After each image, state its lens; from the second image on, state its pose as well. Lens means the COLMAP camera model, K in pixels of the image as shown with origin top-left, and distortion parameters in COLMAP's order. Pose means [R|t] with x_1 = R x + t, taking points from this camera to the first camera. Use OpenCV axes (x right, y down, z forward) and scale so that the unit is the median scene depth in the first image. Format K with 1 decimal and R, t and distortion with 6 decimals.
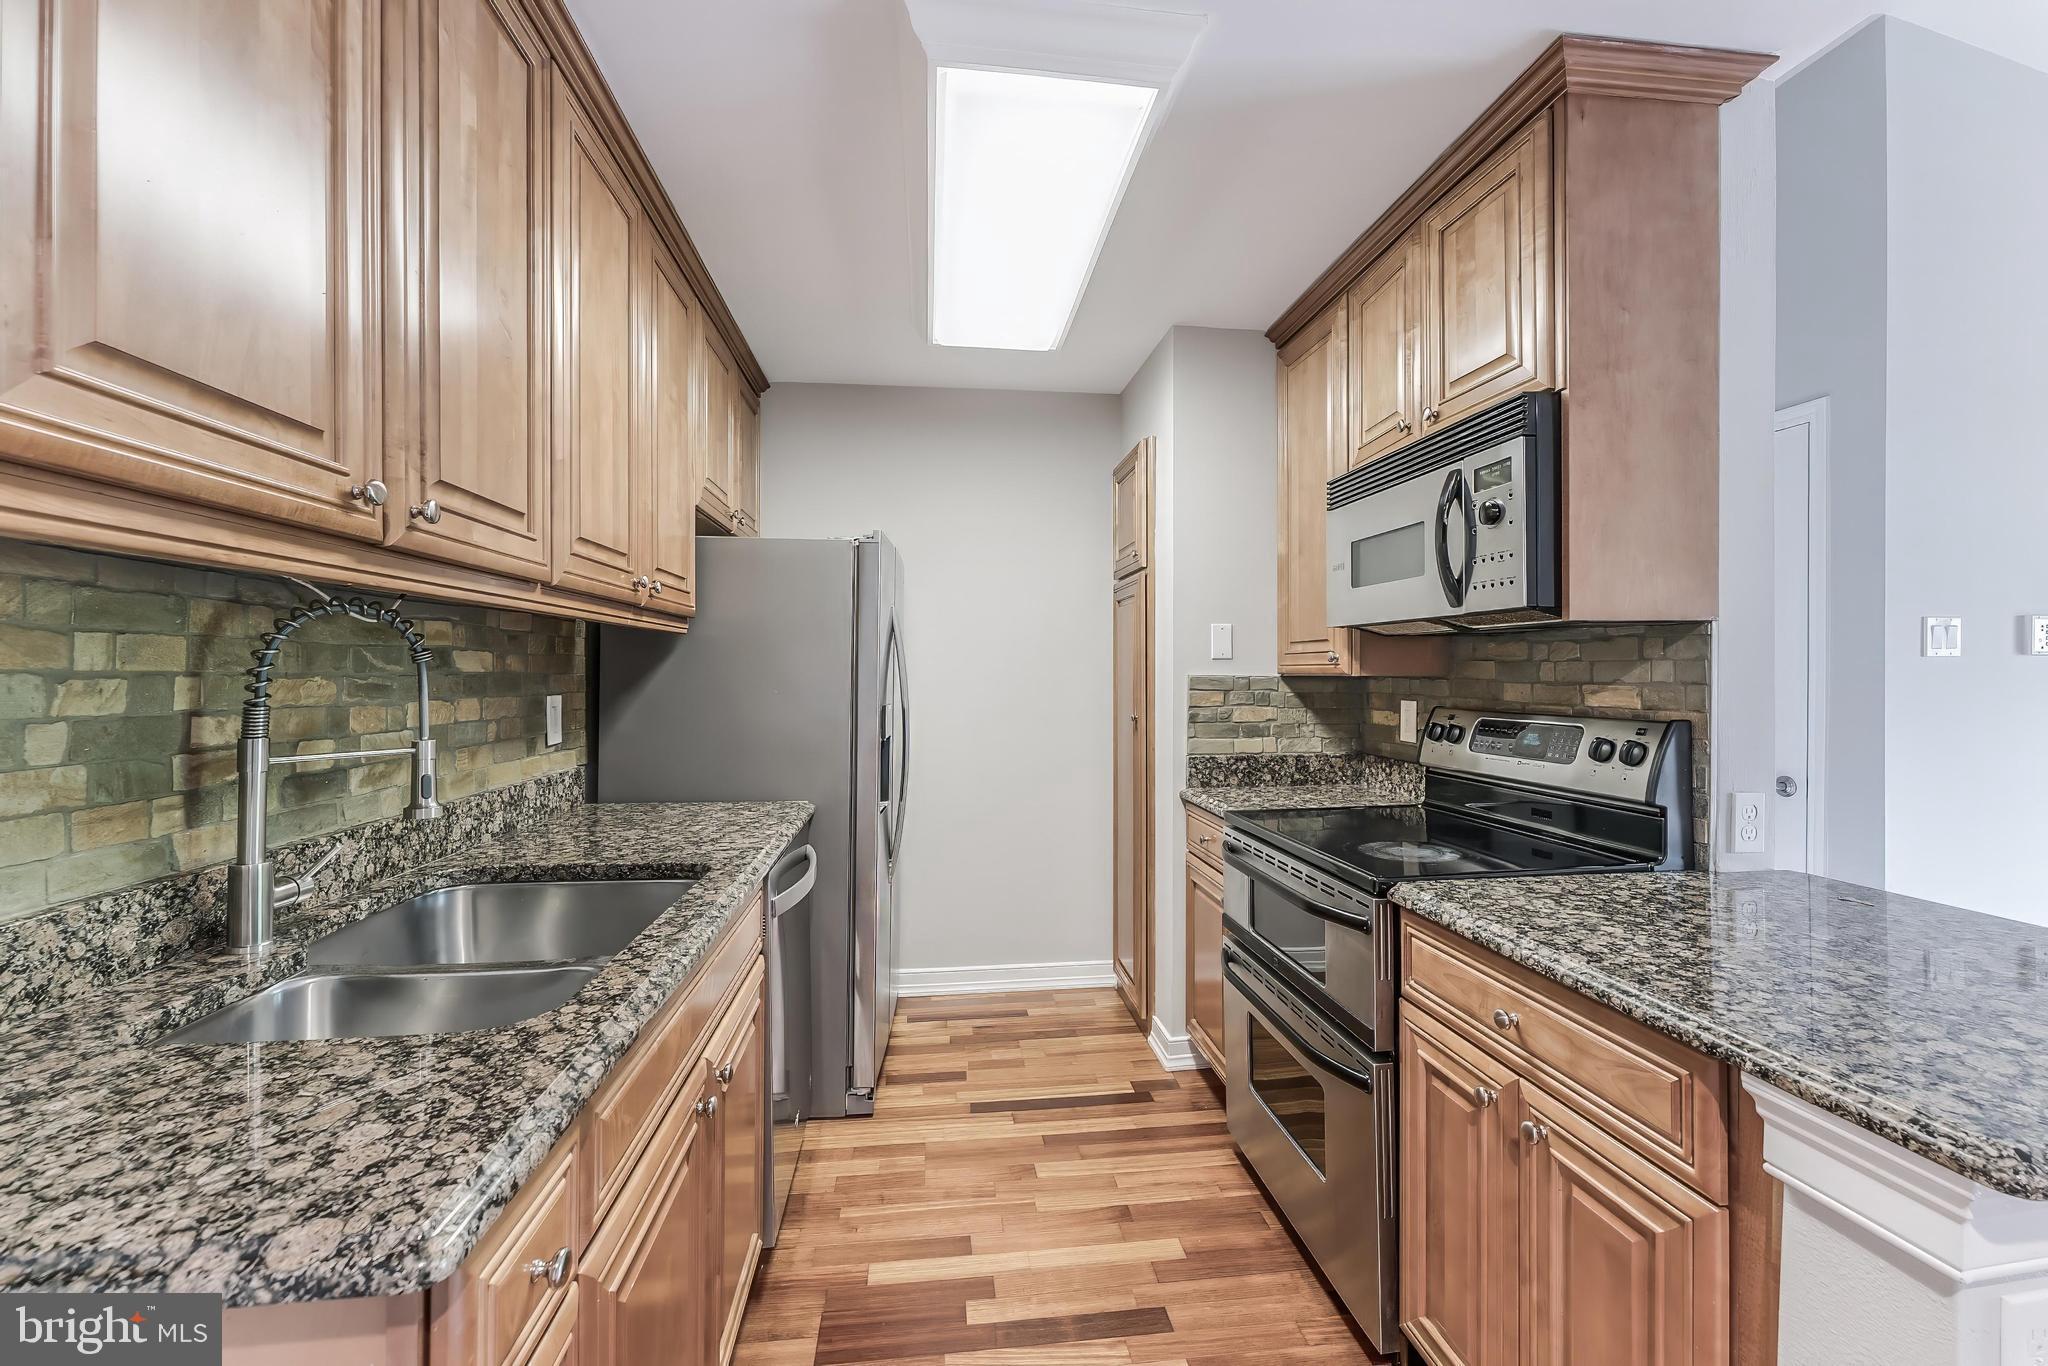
lens RADIAL K [[832.5, 0, 1028.8], [0, 832.5, 670.8], [0, 0, 1]] dist [0.000696, -0.000577]
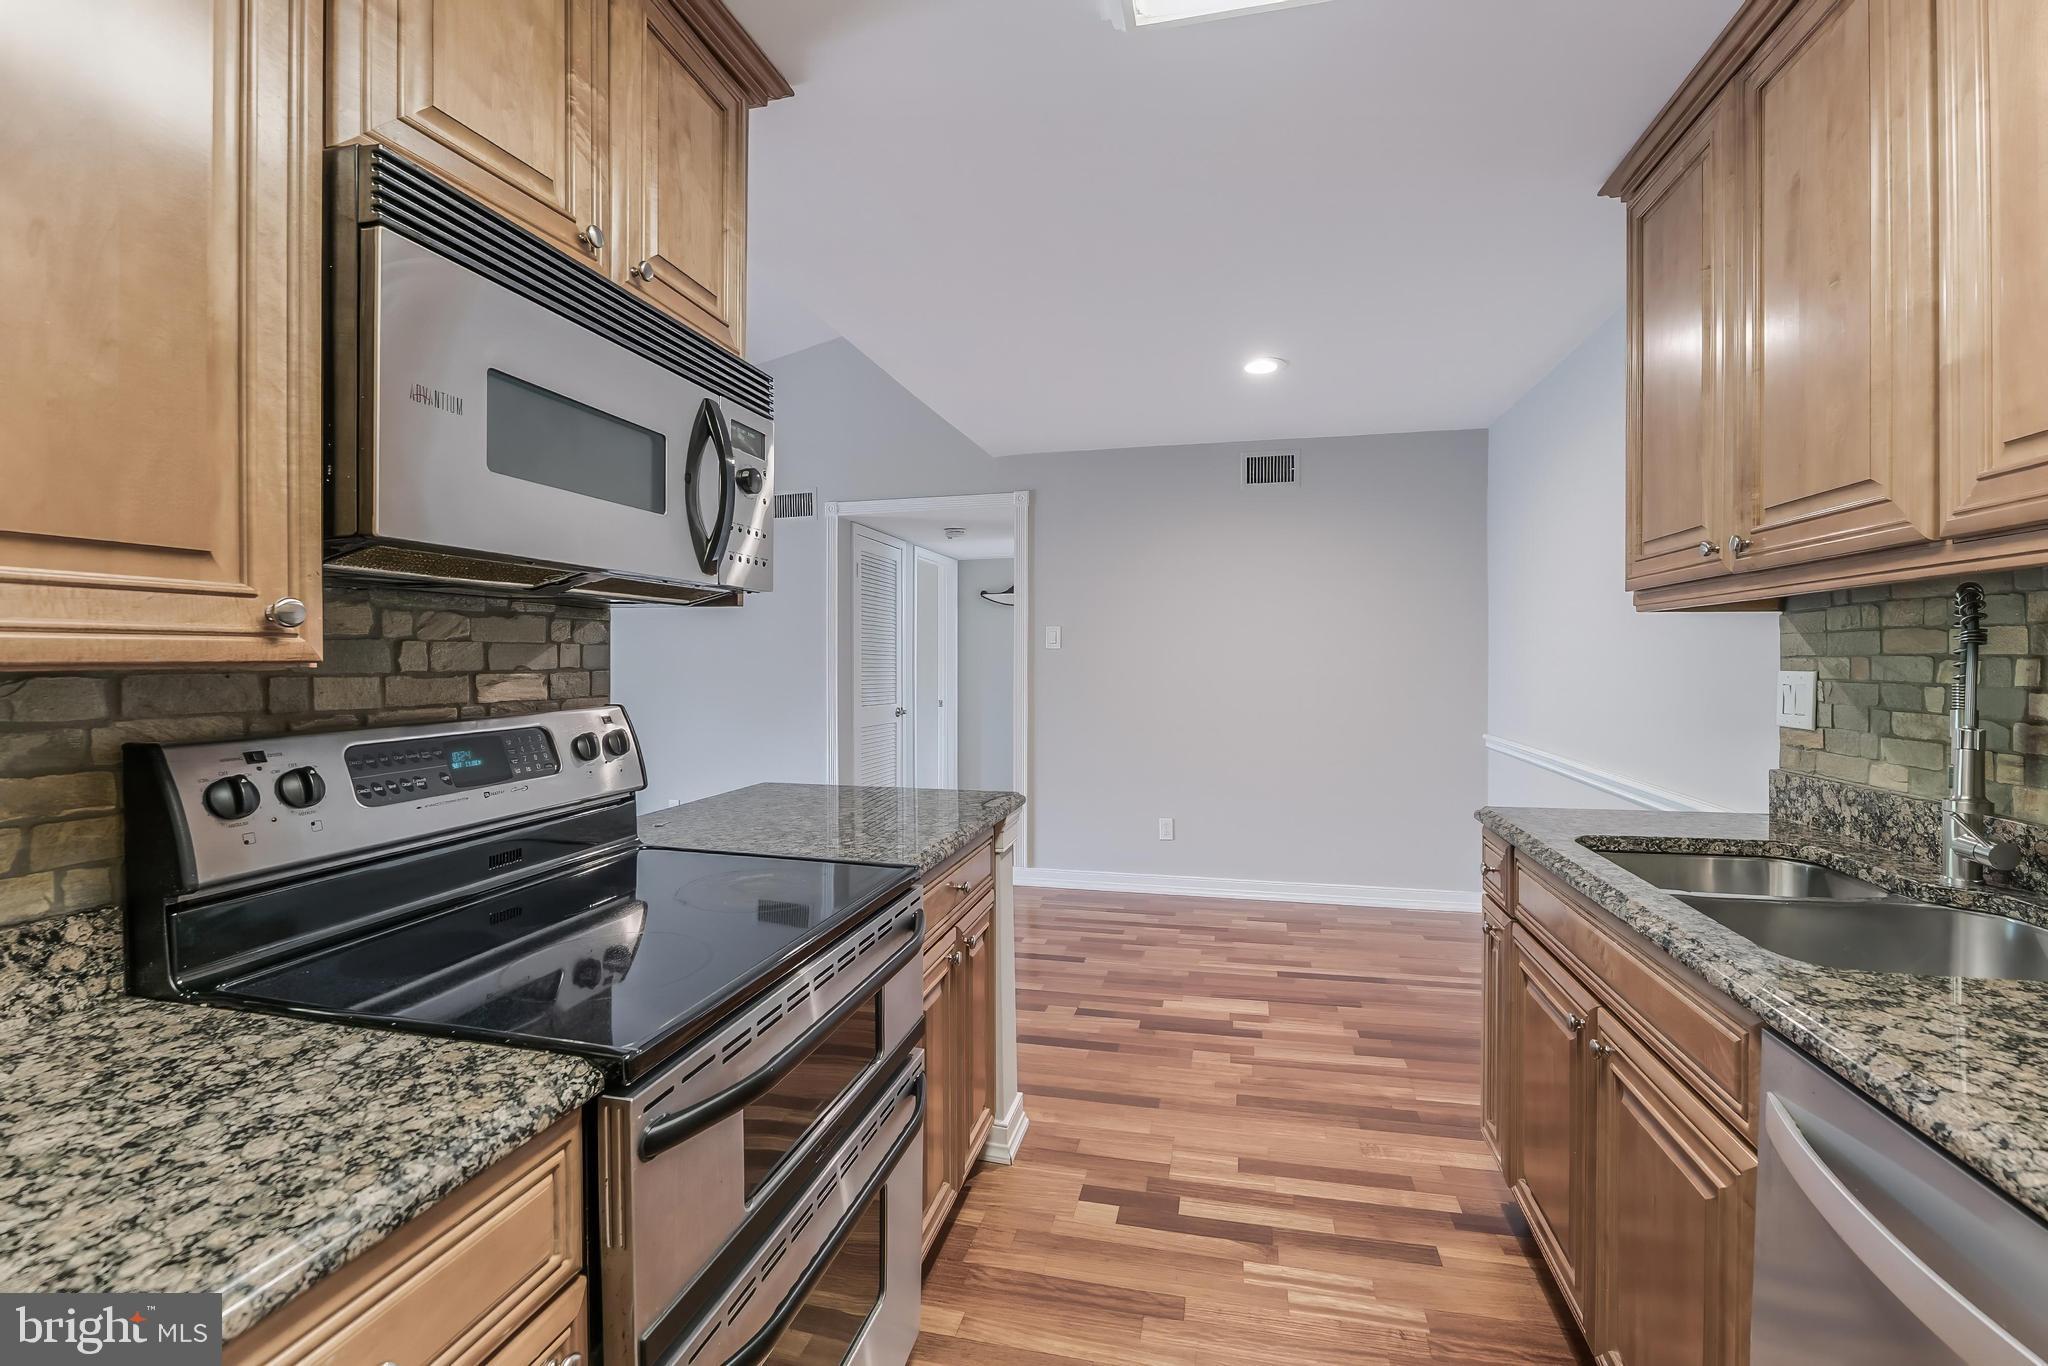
lens RADIAL K [[832.5, 0, 1044.8], [0, 832.5, 649.2], [0, 0, 1]] dist [0.000696, -0.000577]
pose [[-0.941366, 0.005523, 0.337341, -0.054071], [0.000840, 0.999901, -0.014028, 0.005906], [-0.337385, -0.012922, -0.941278, 1.692707]]
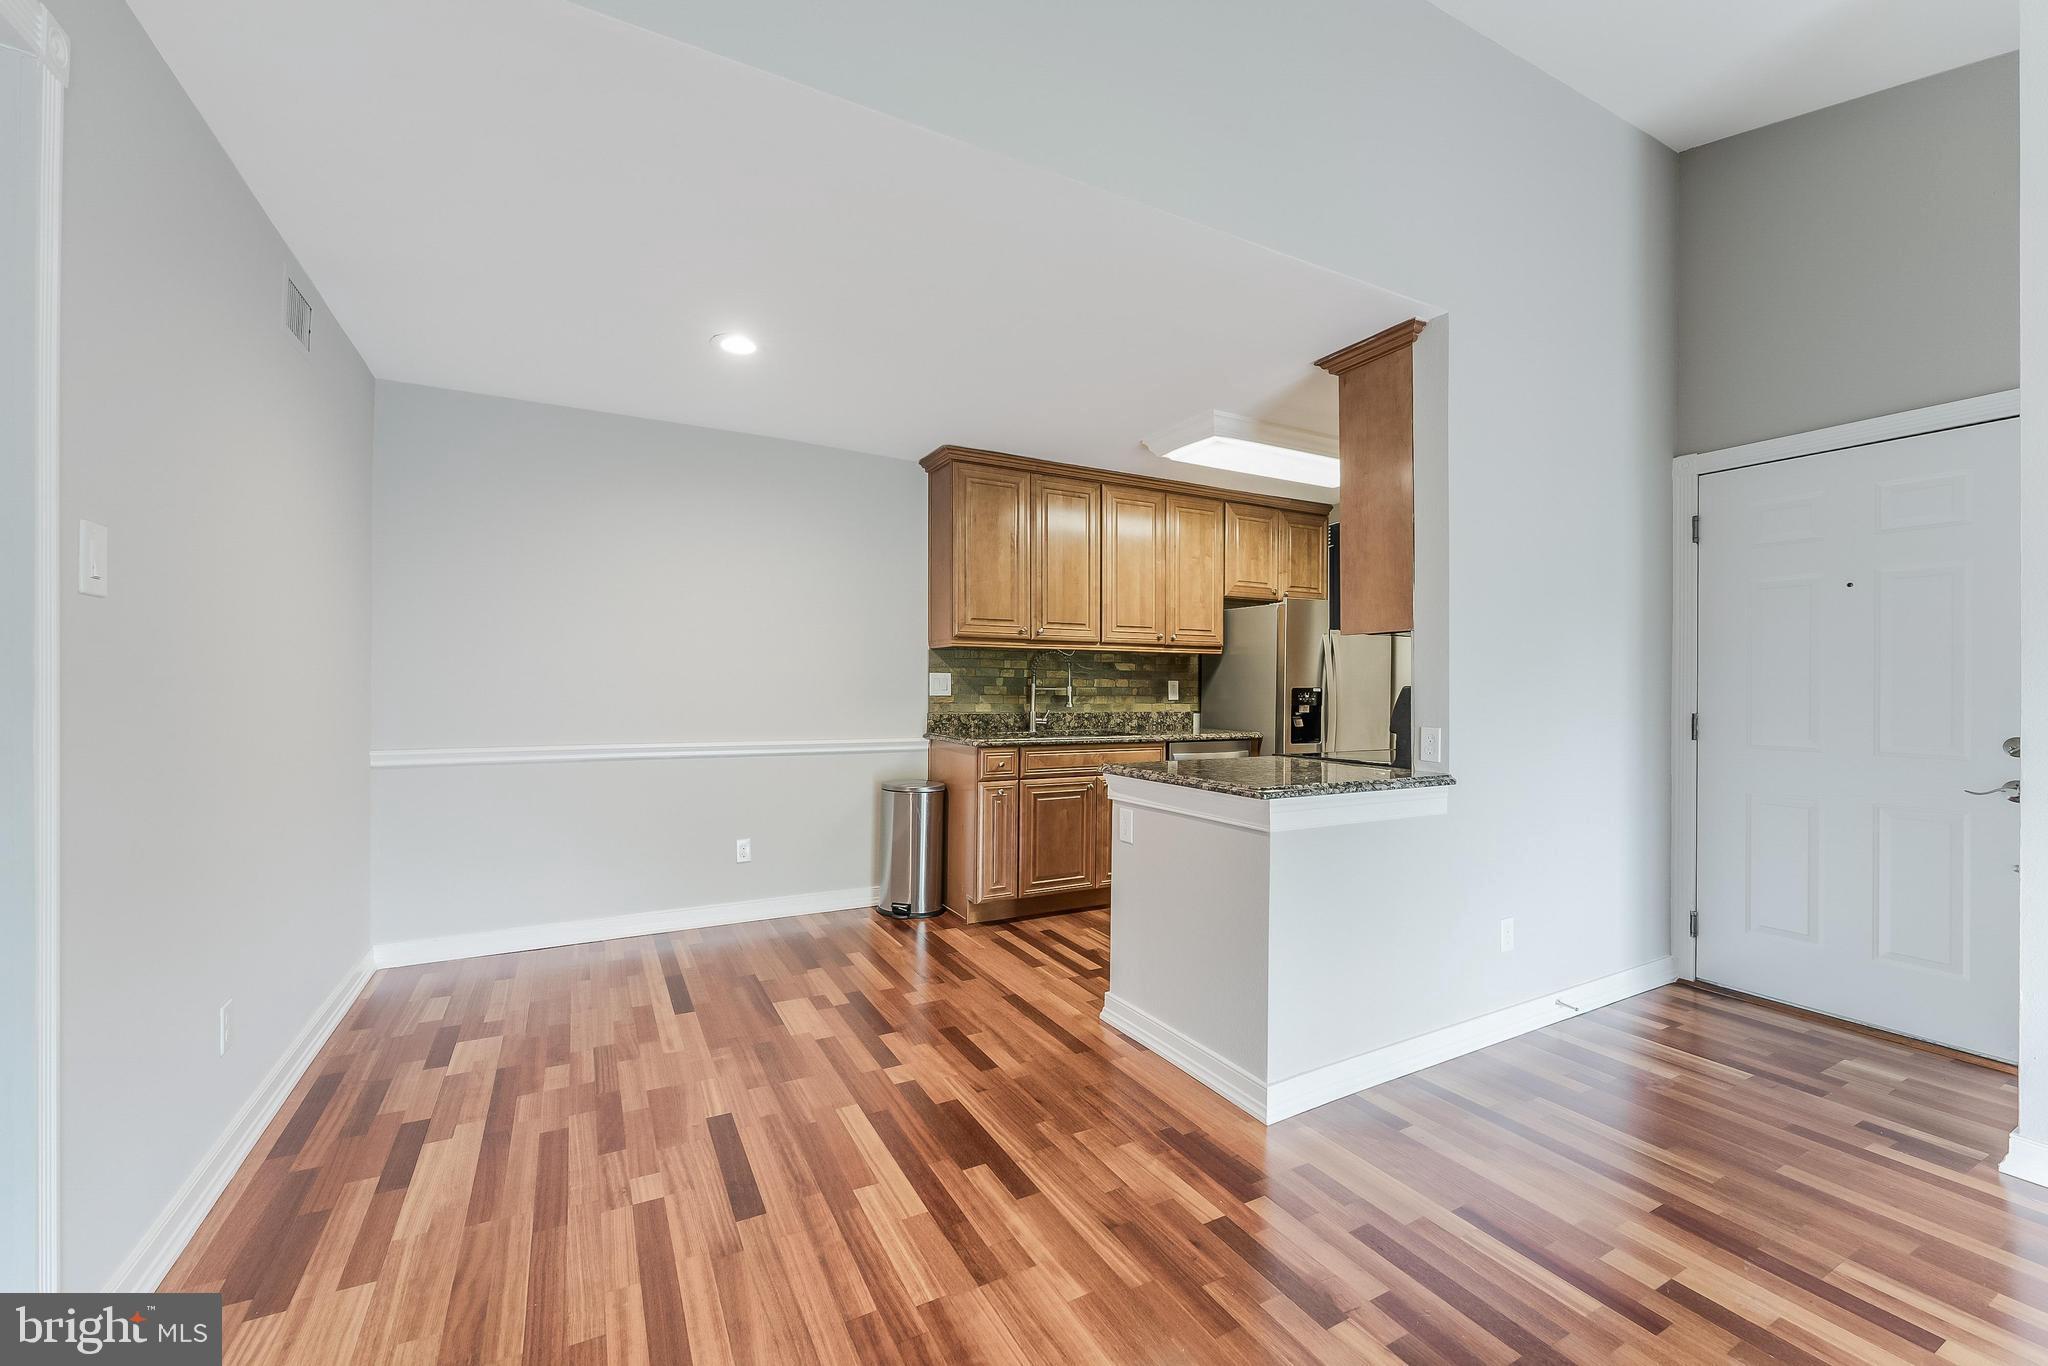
lens RADIAL K [[832.5, 0, 1036.9], [0, 832.5, 671.2], [0, 0, 1]] dist [0.000696, -0.000577]
pose [[0.370368, -0.014349, -0.928774, 2.052301], [-0.007190, 0.999806, -0.018314, 0.063375], [0.928857, 0.013461, 0.370194, -0.393407]]
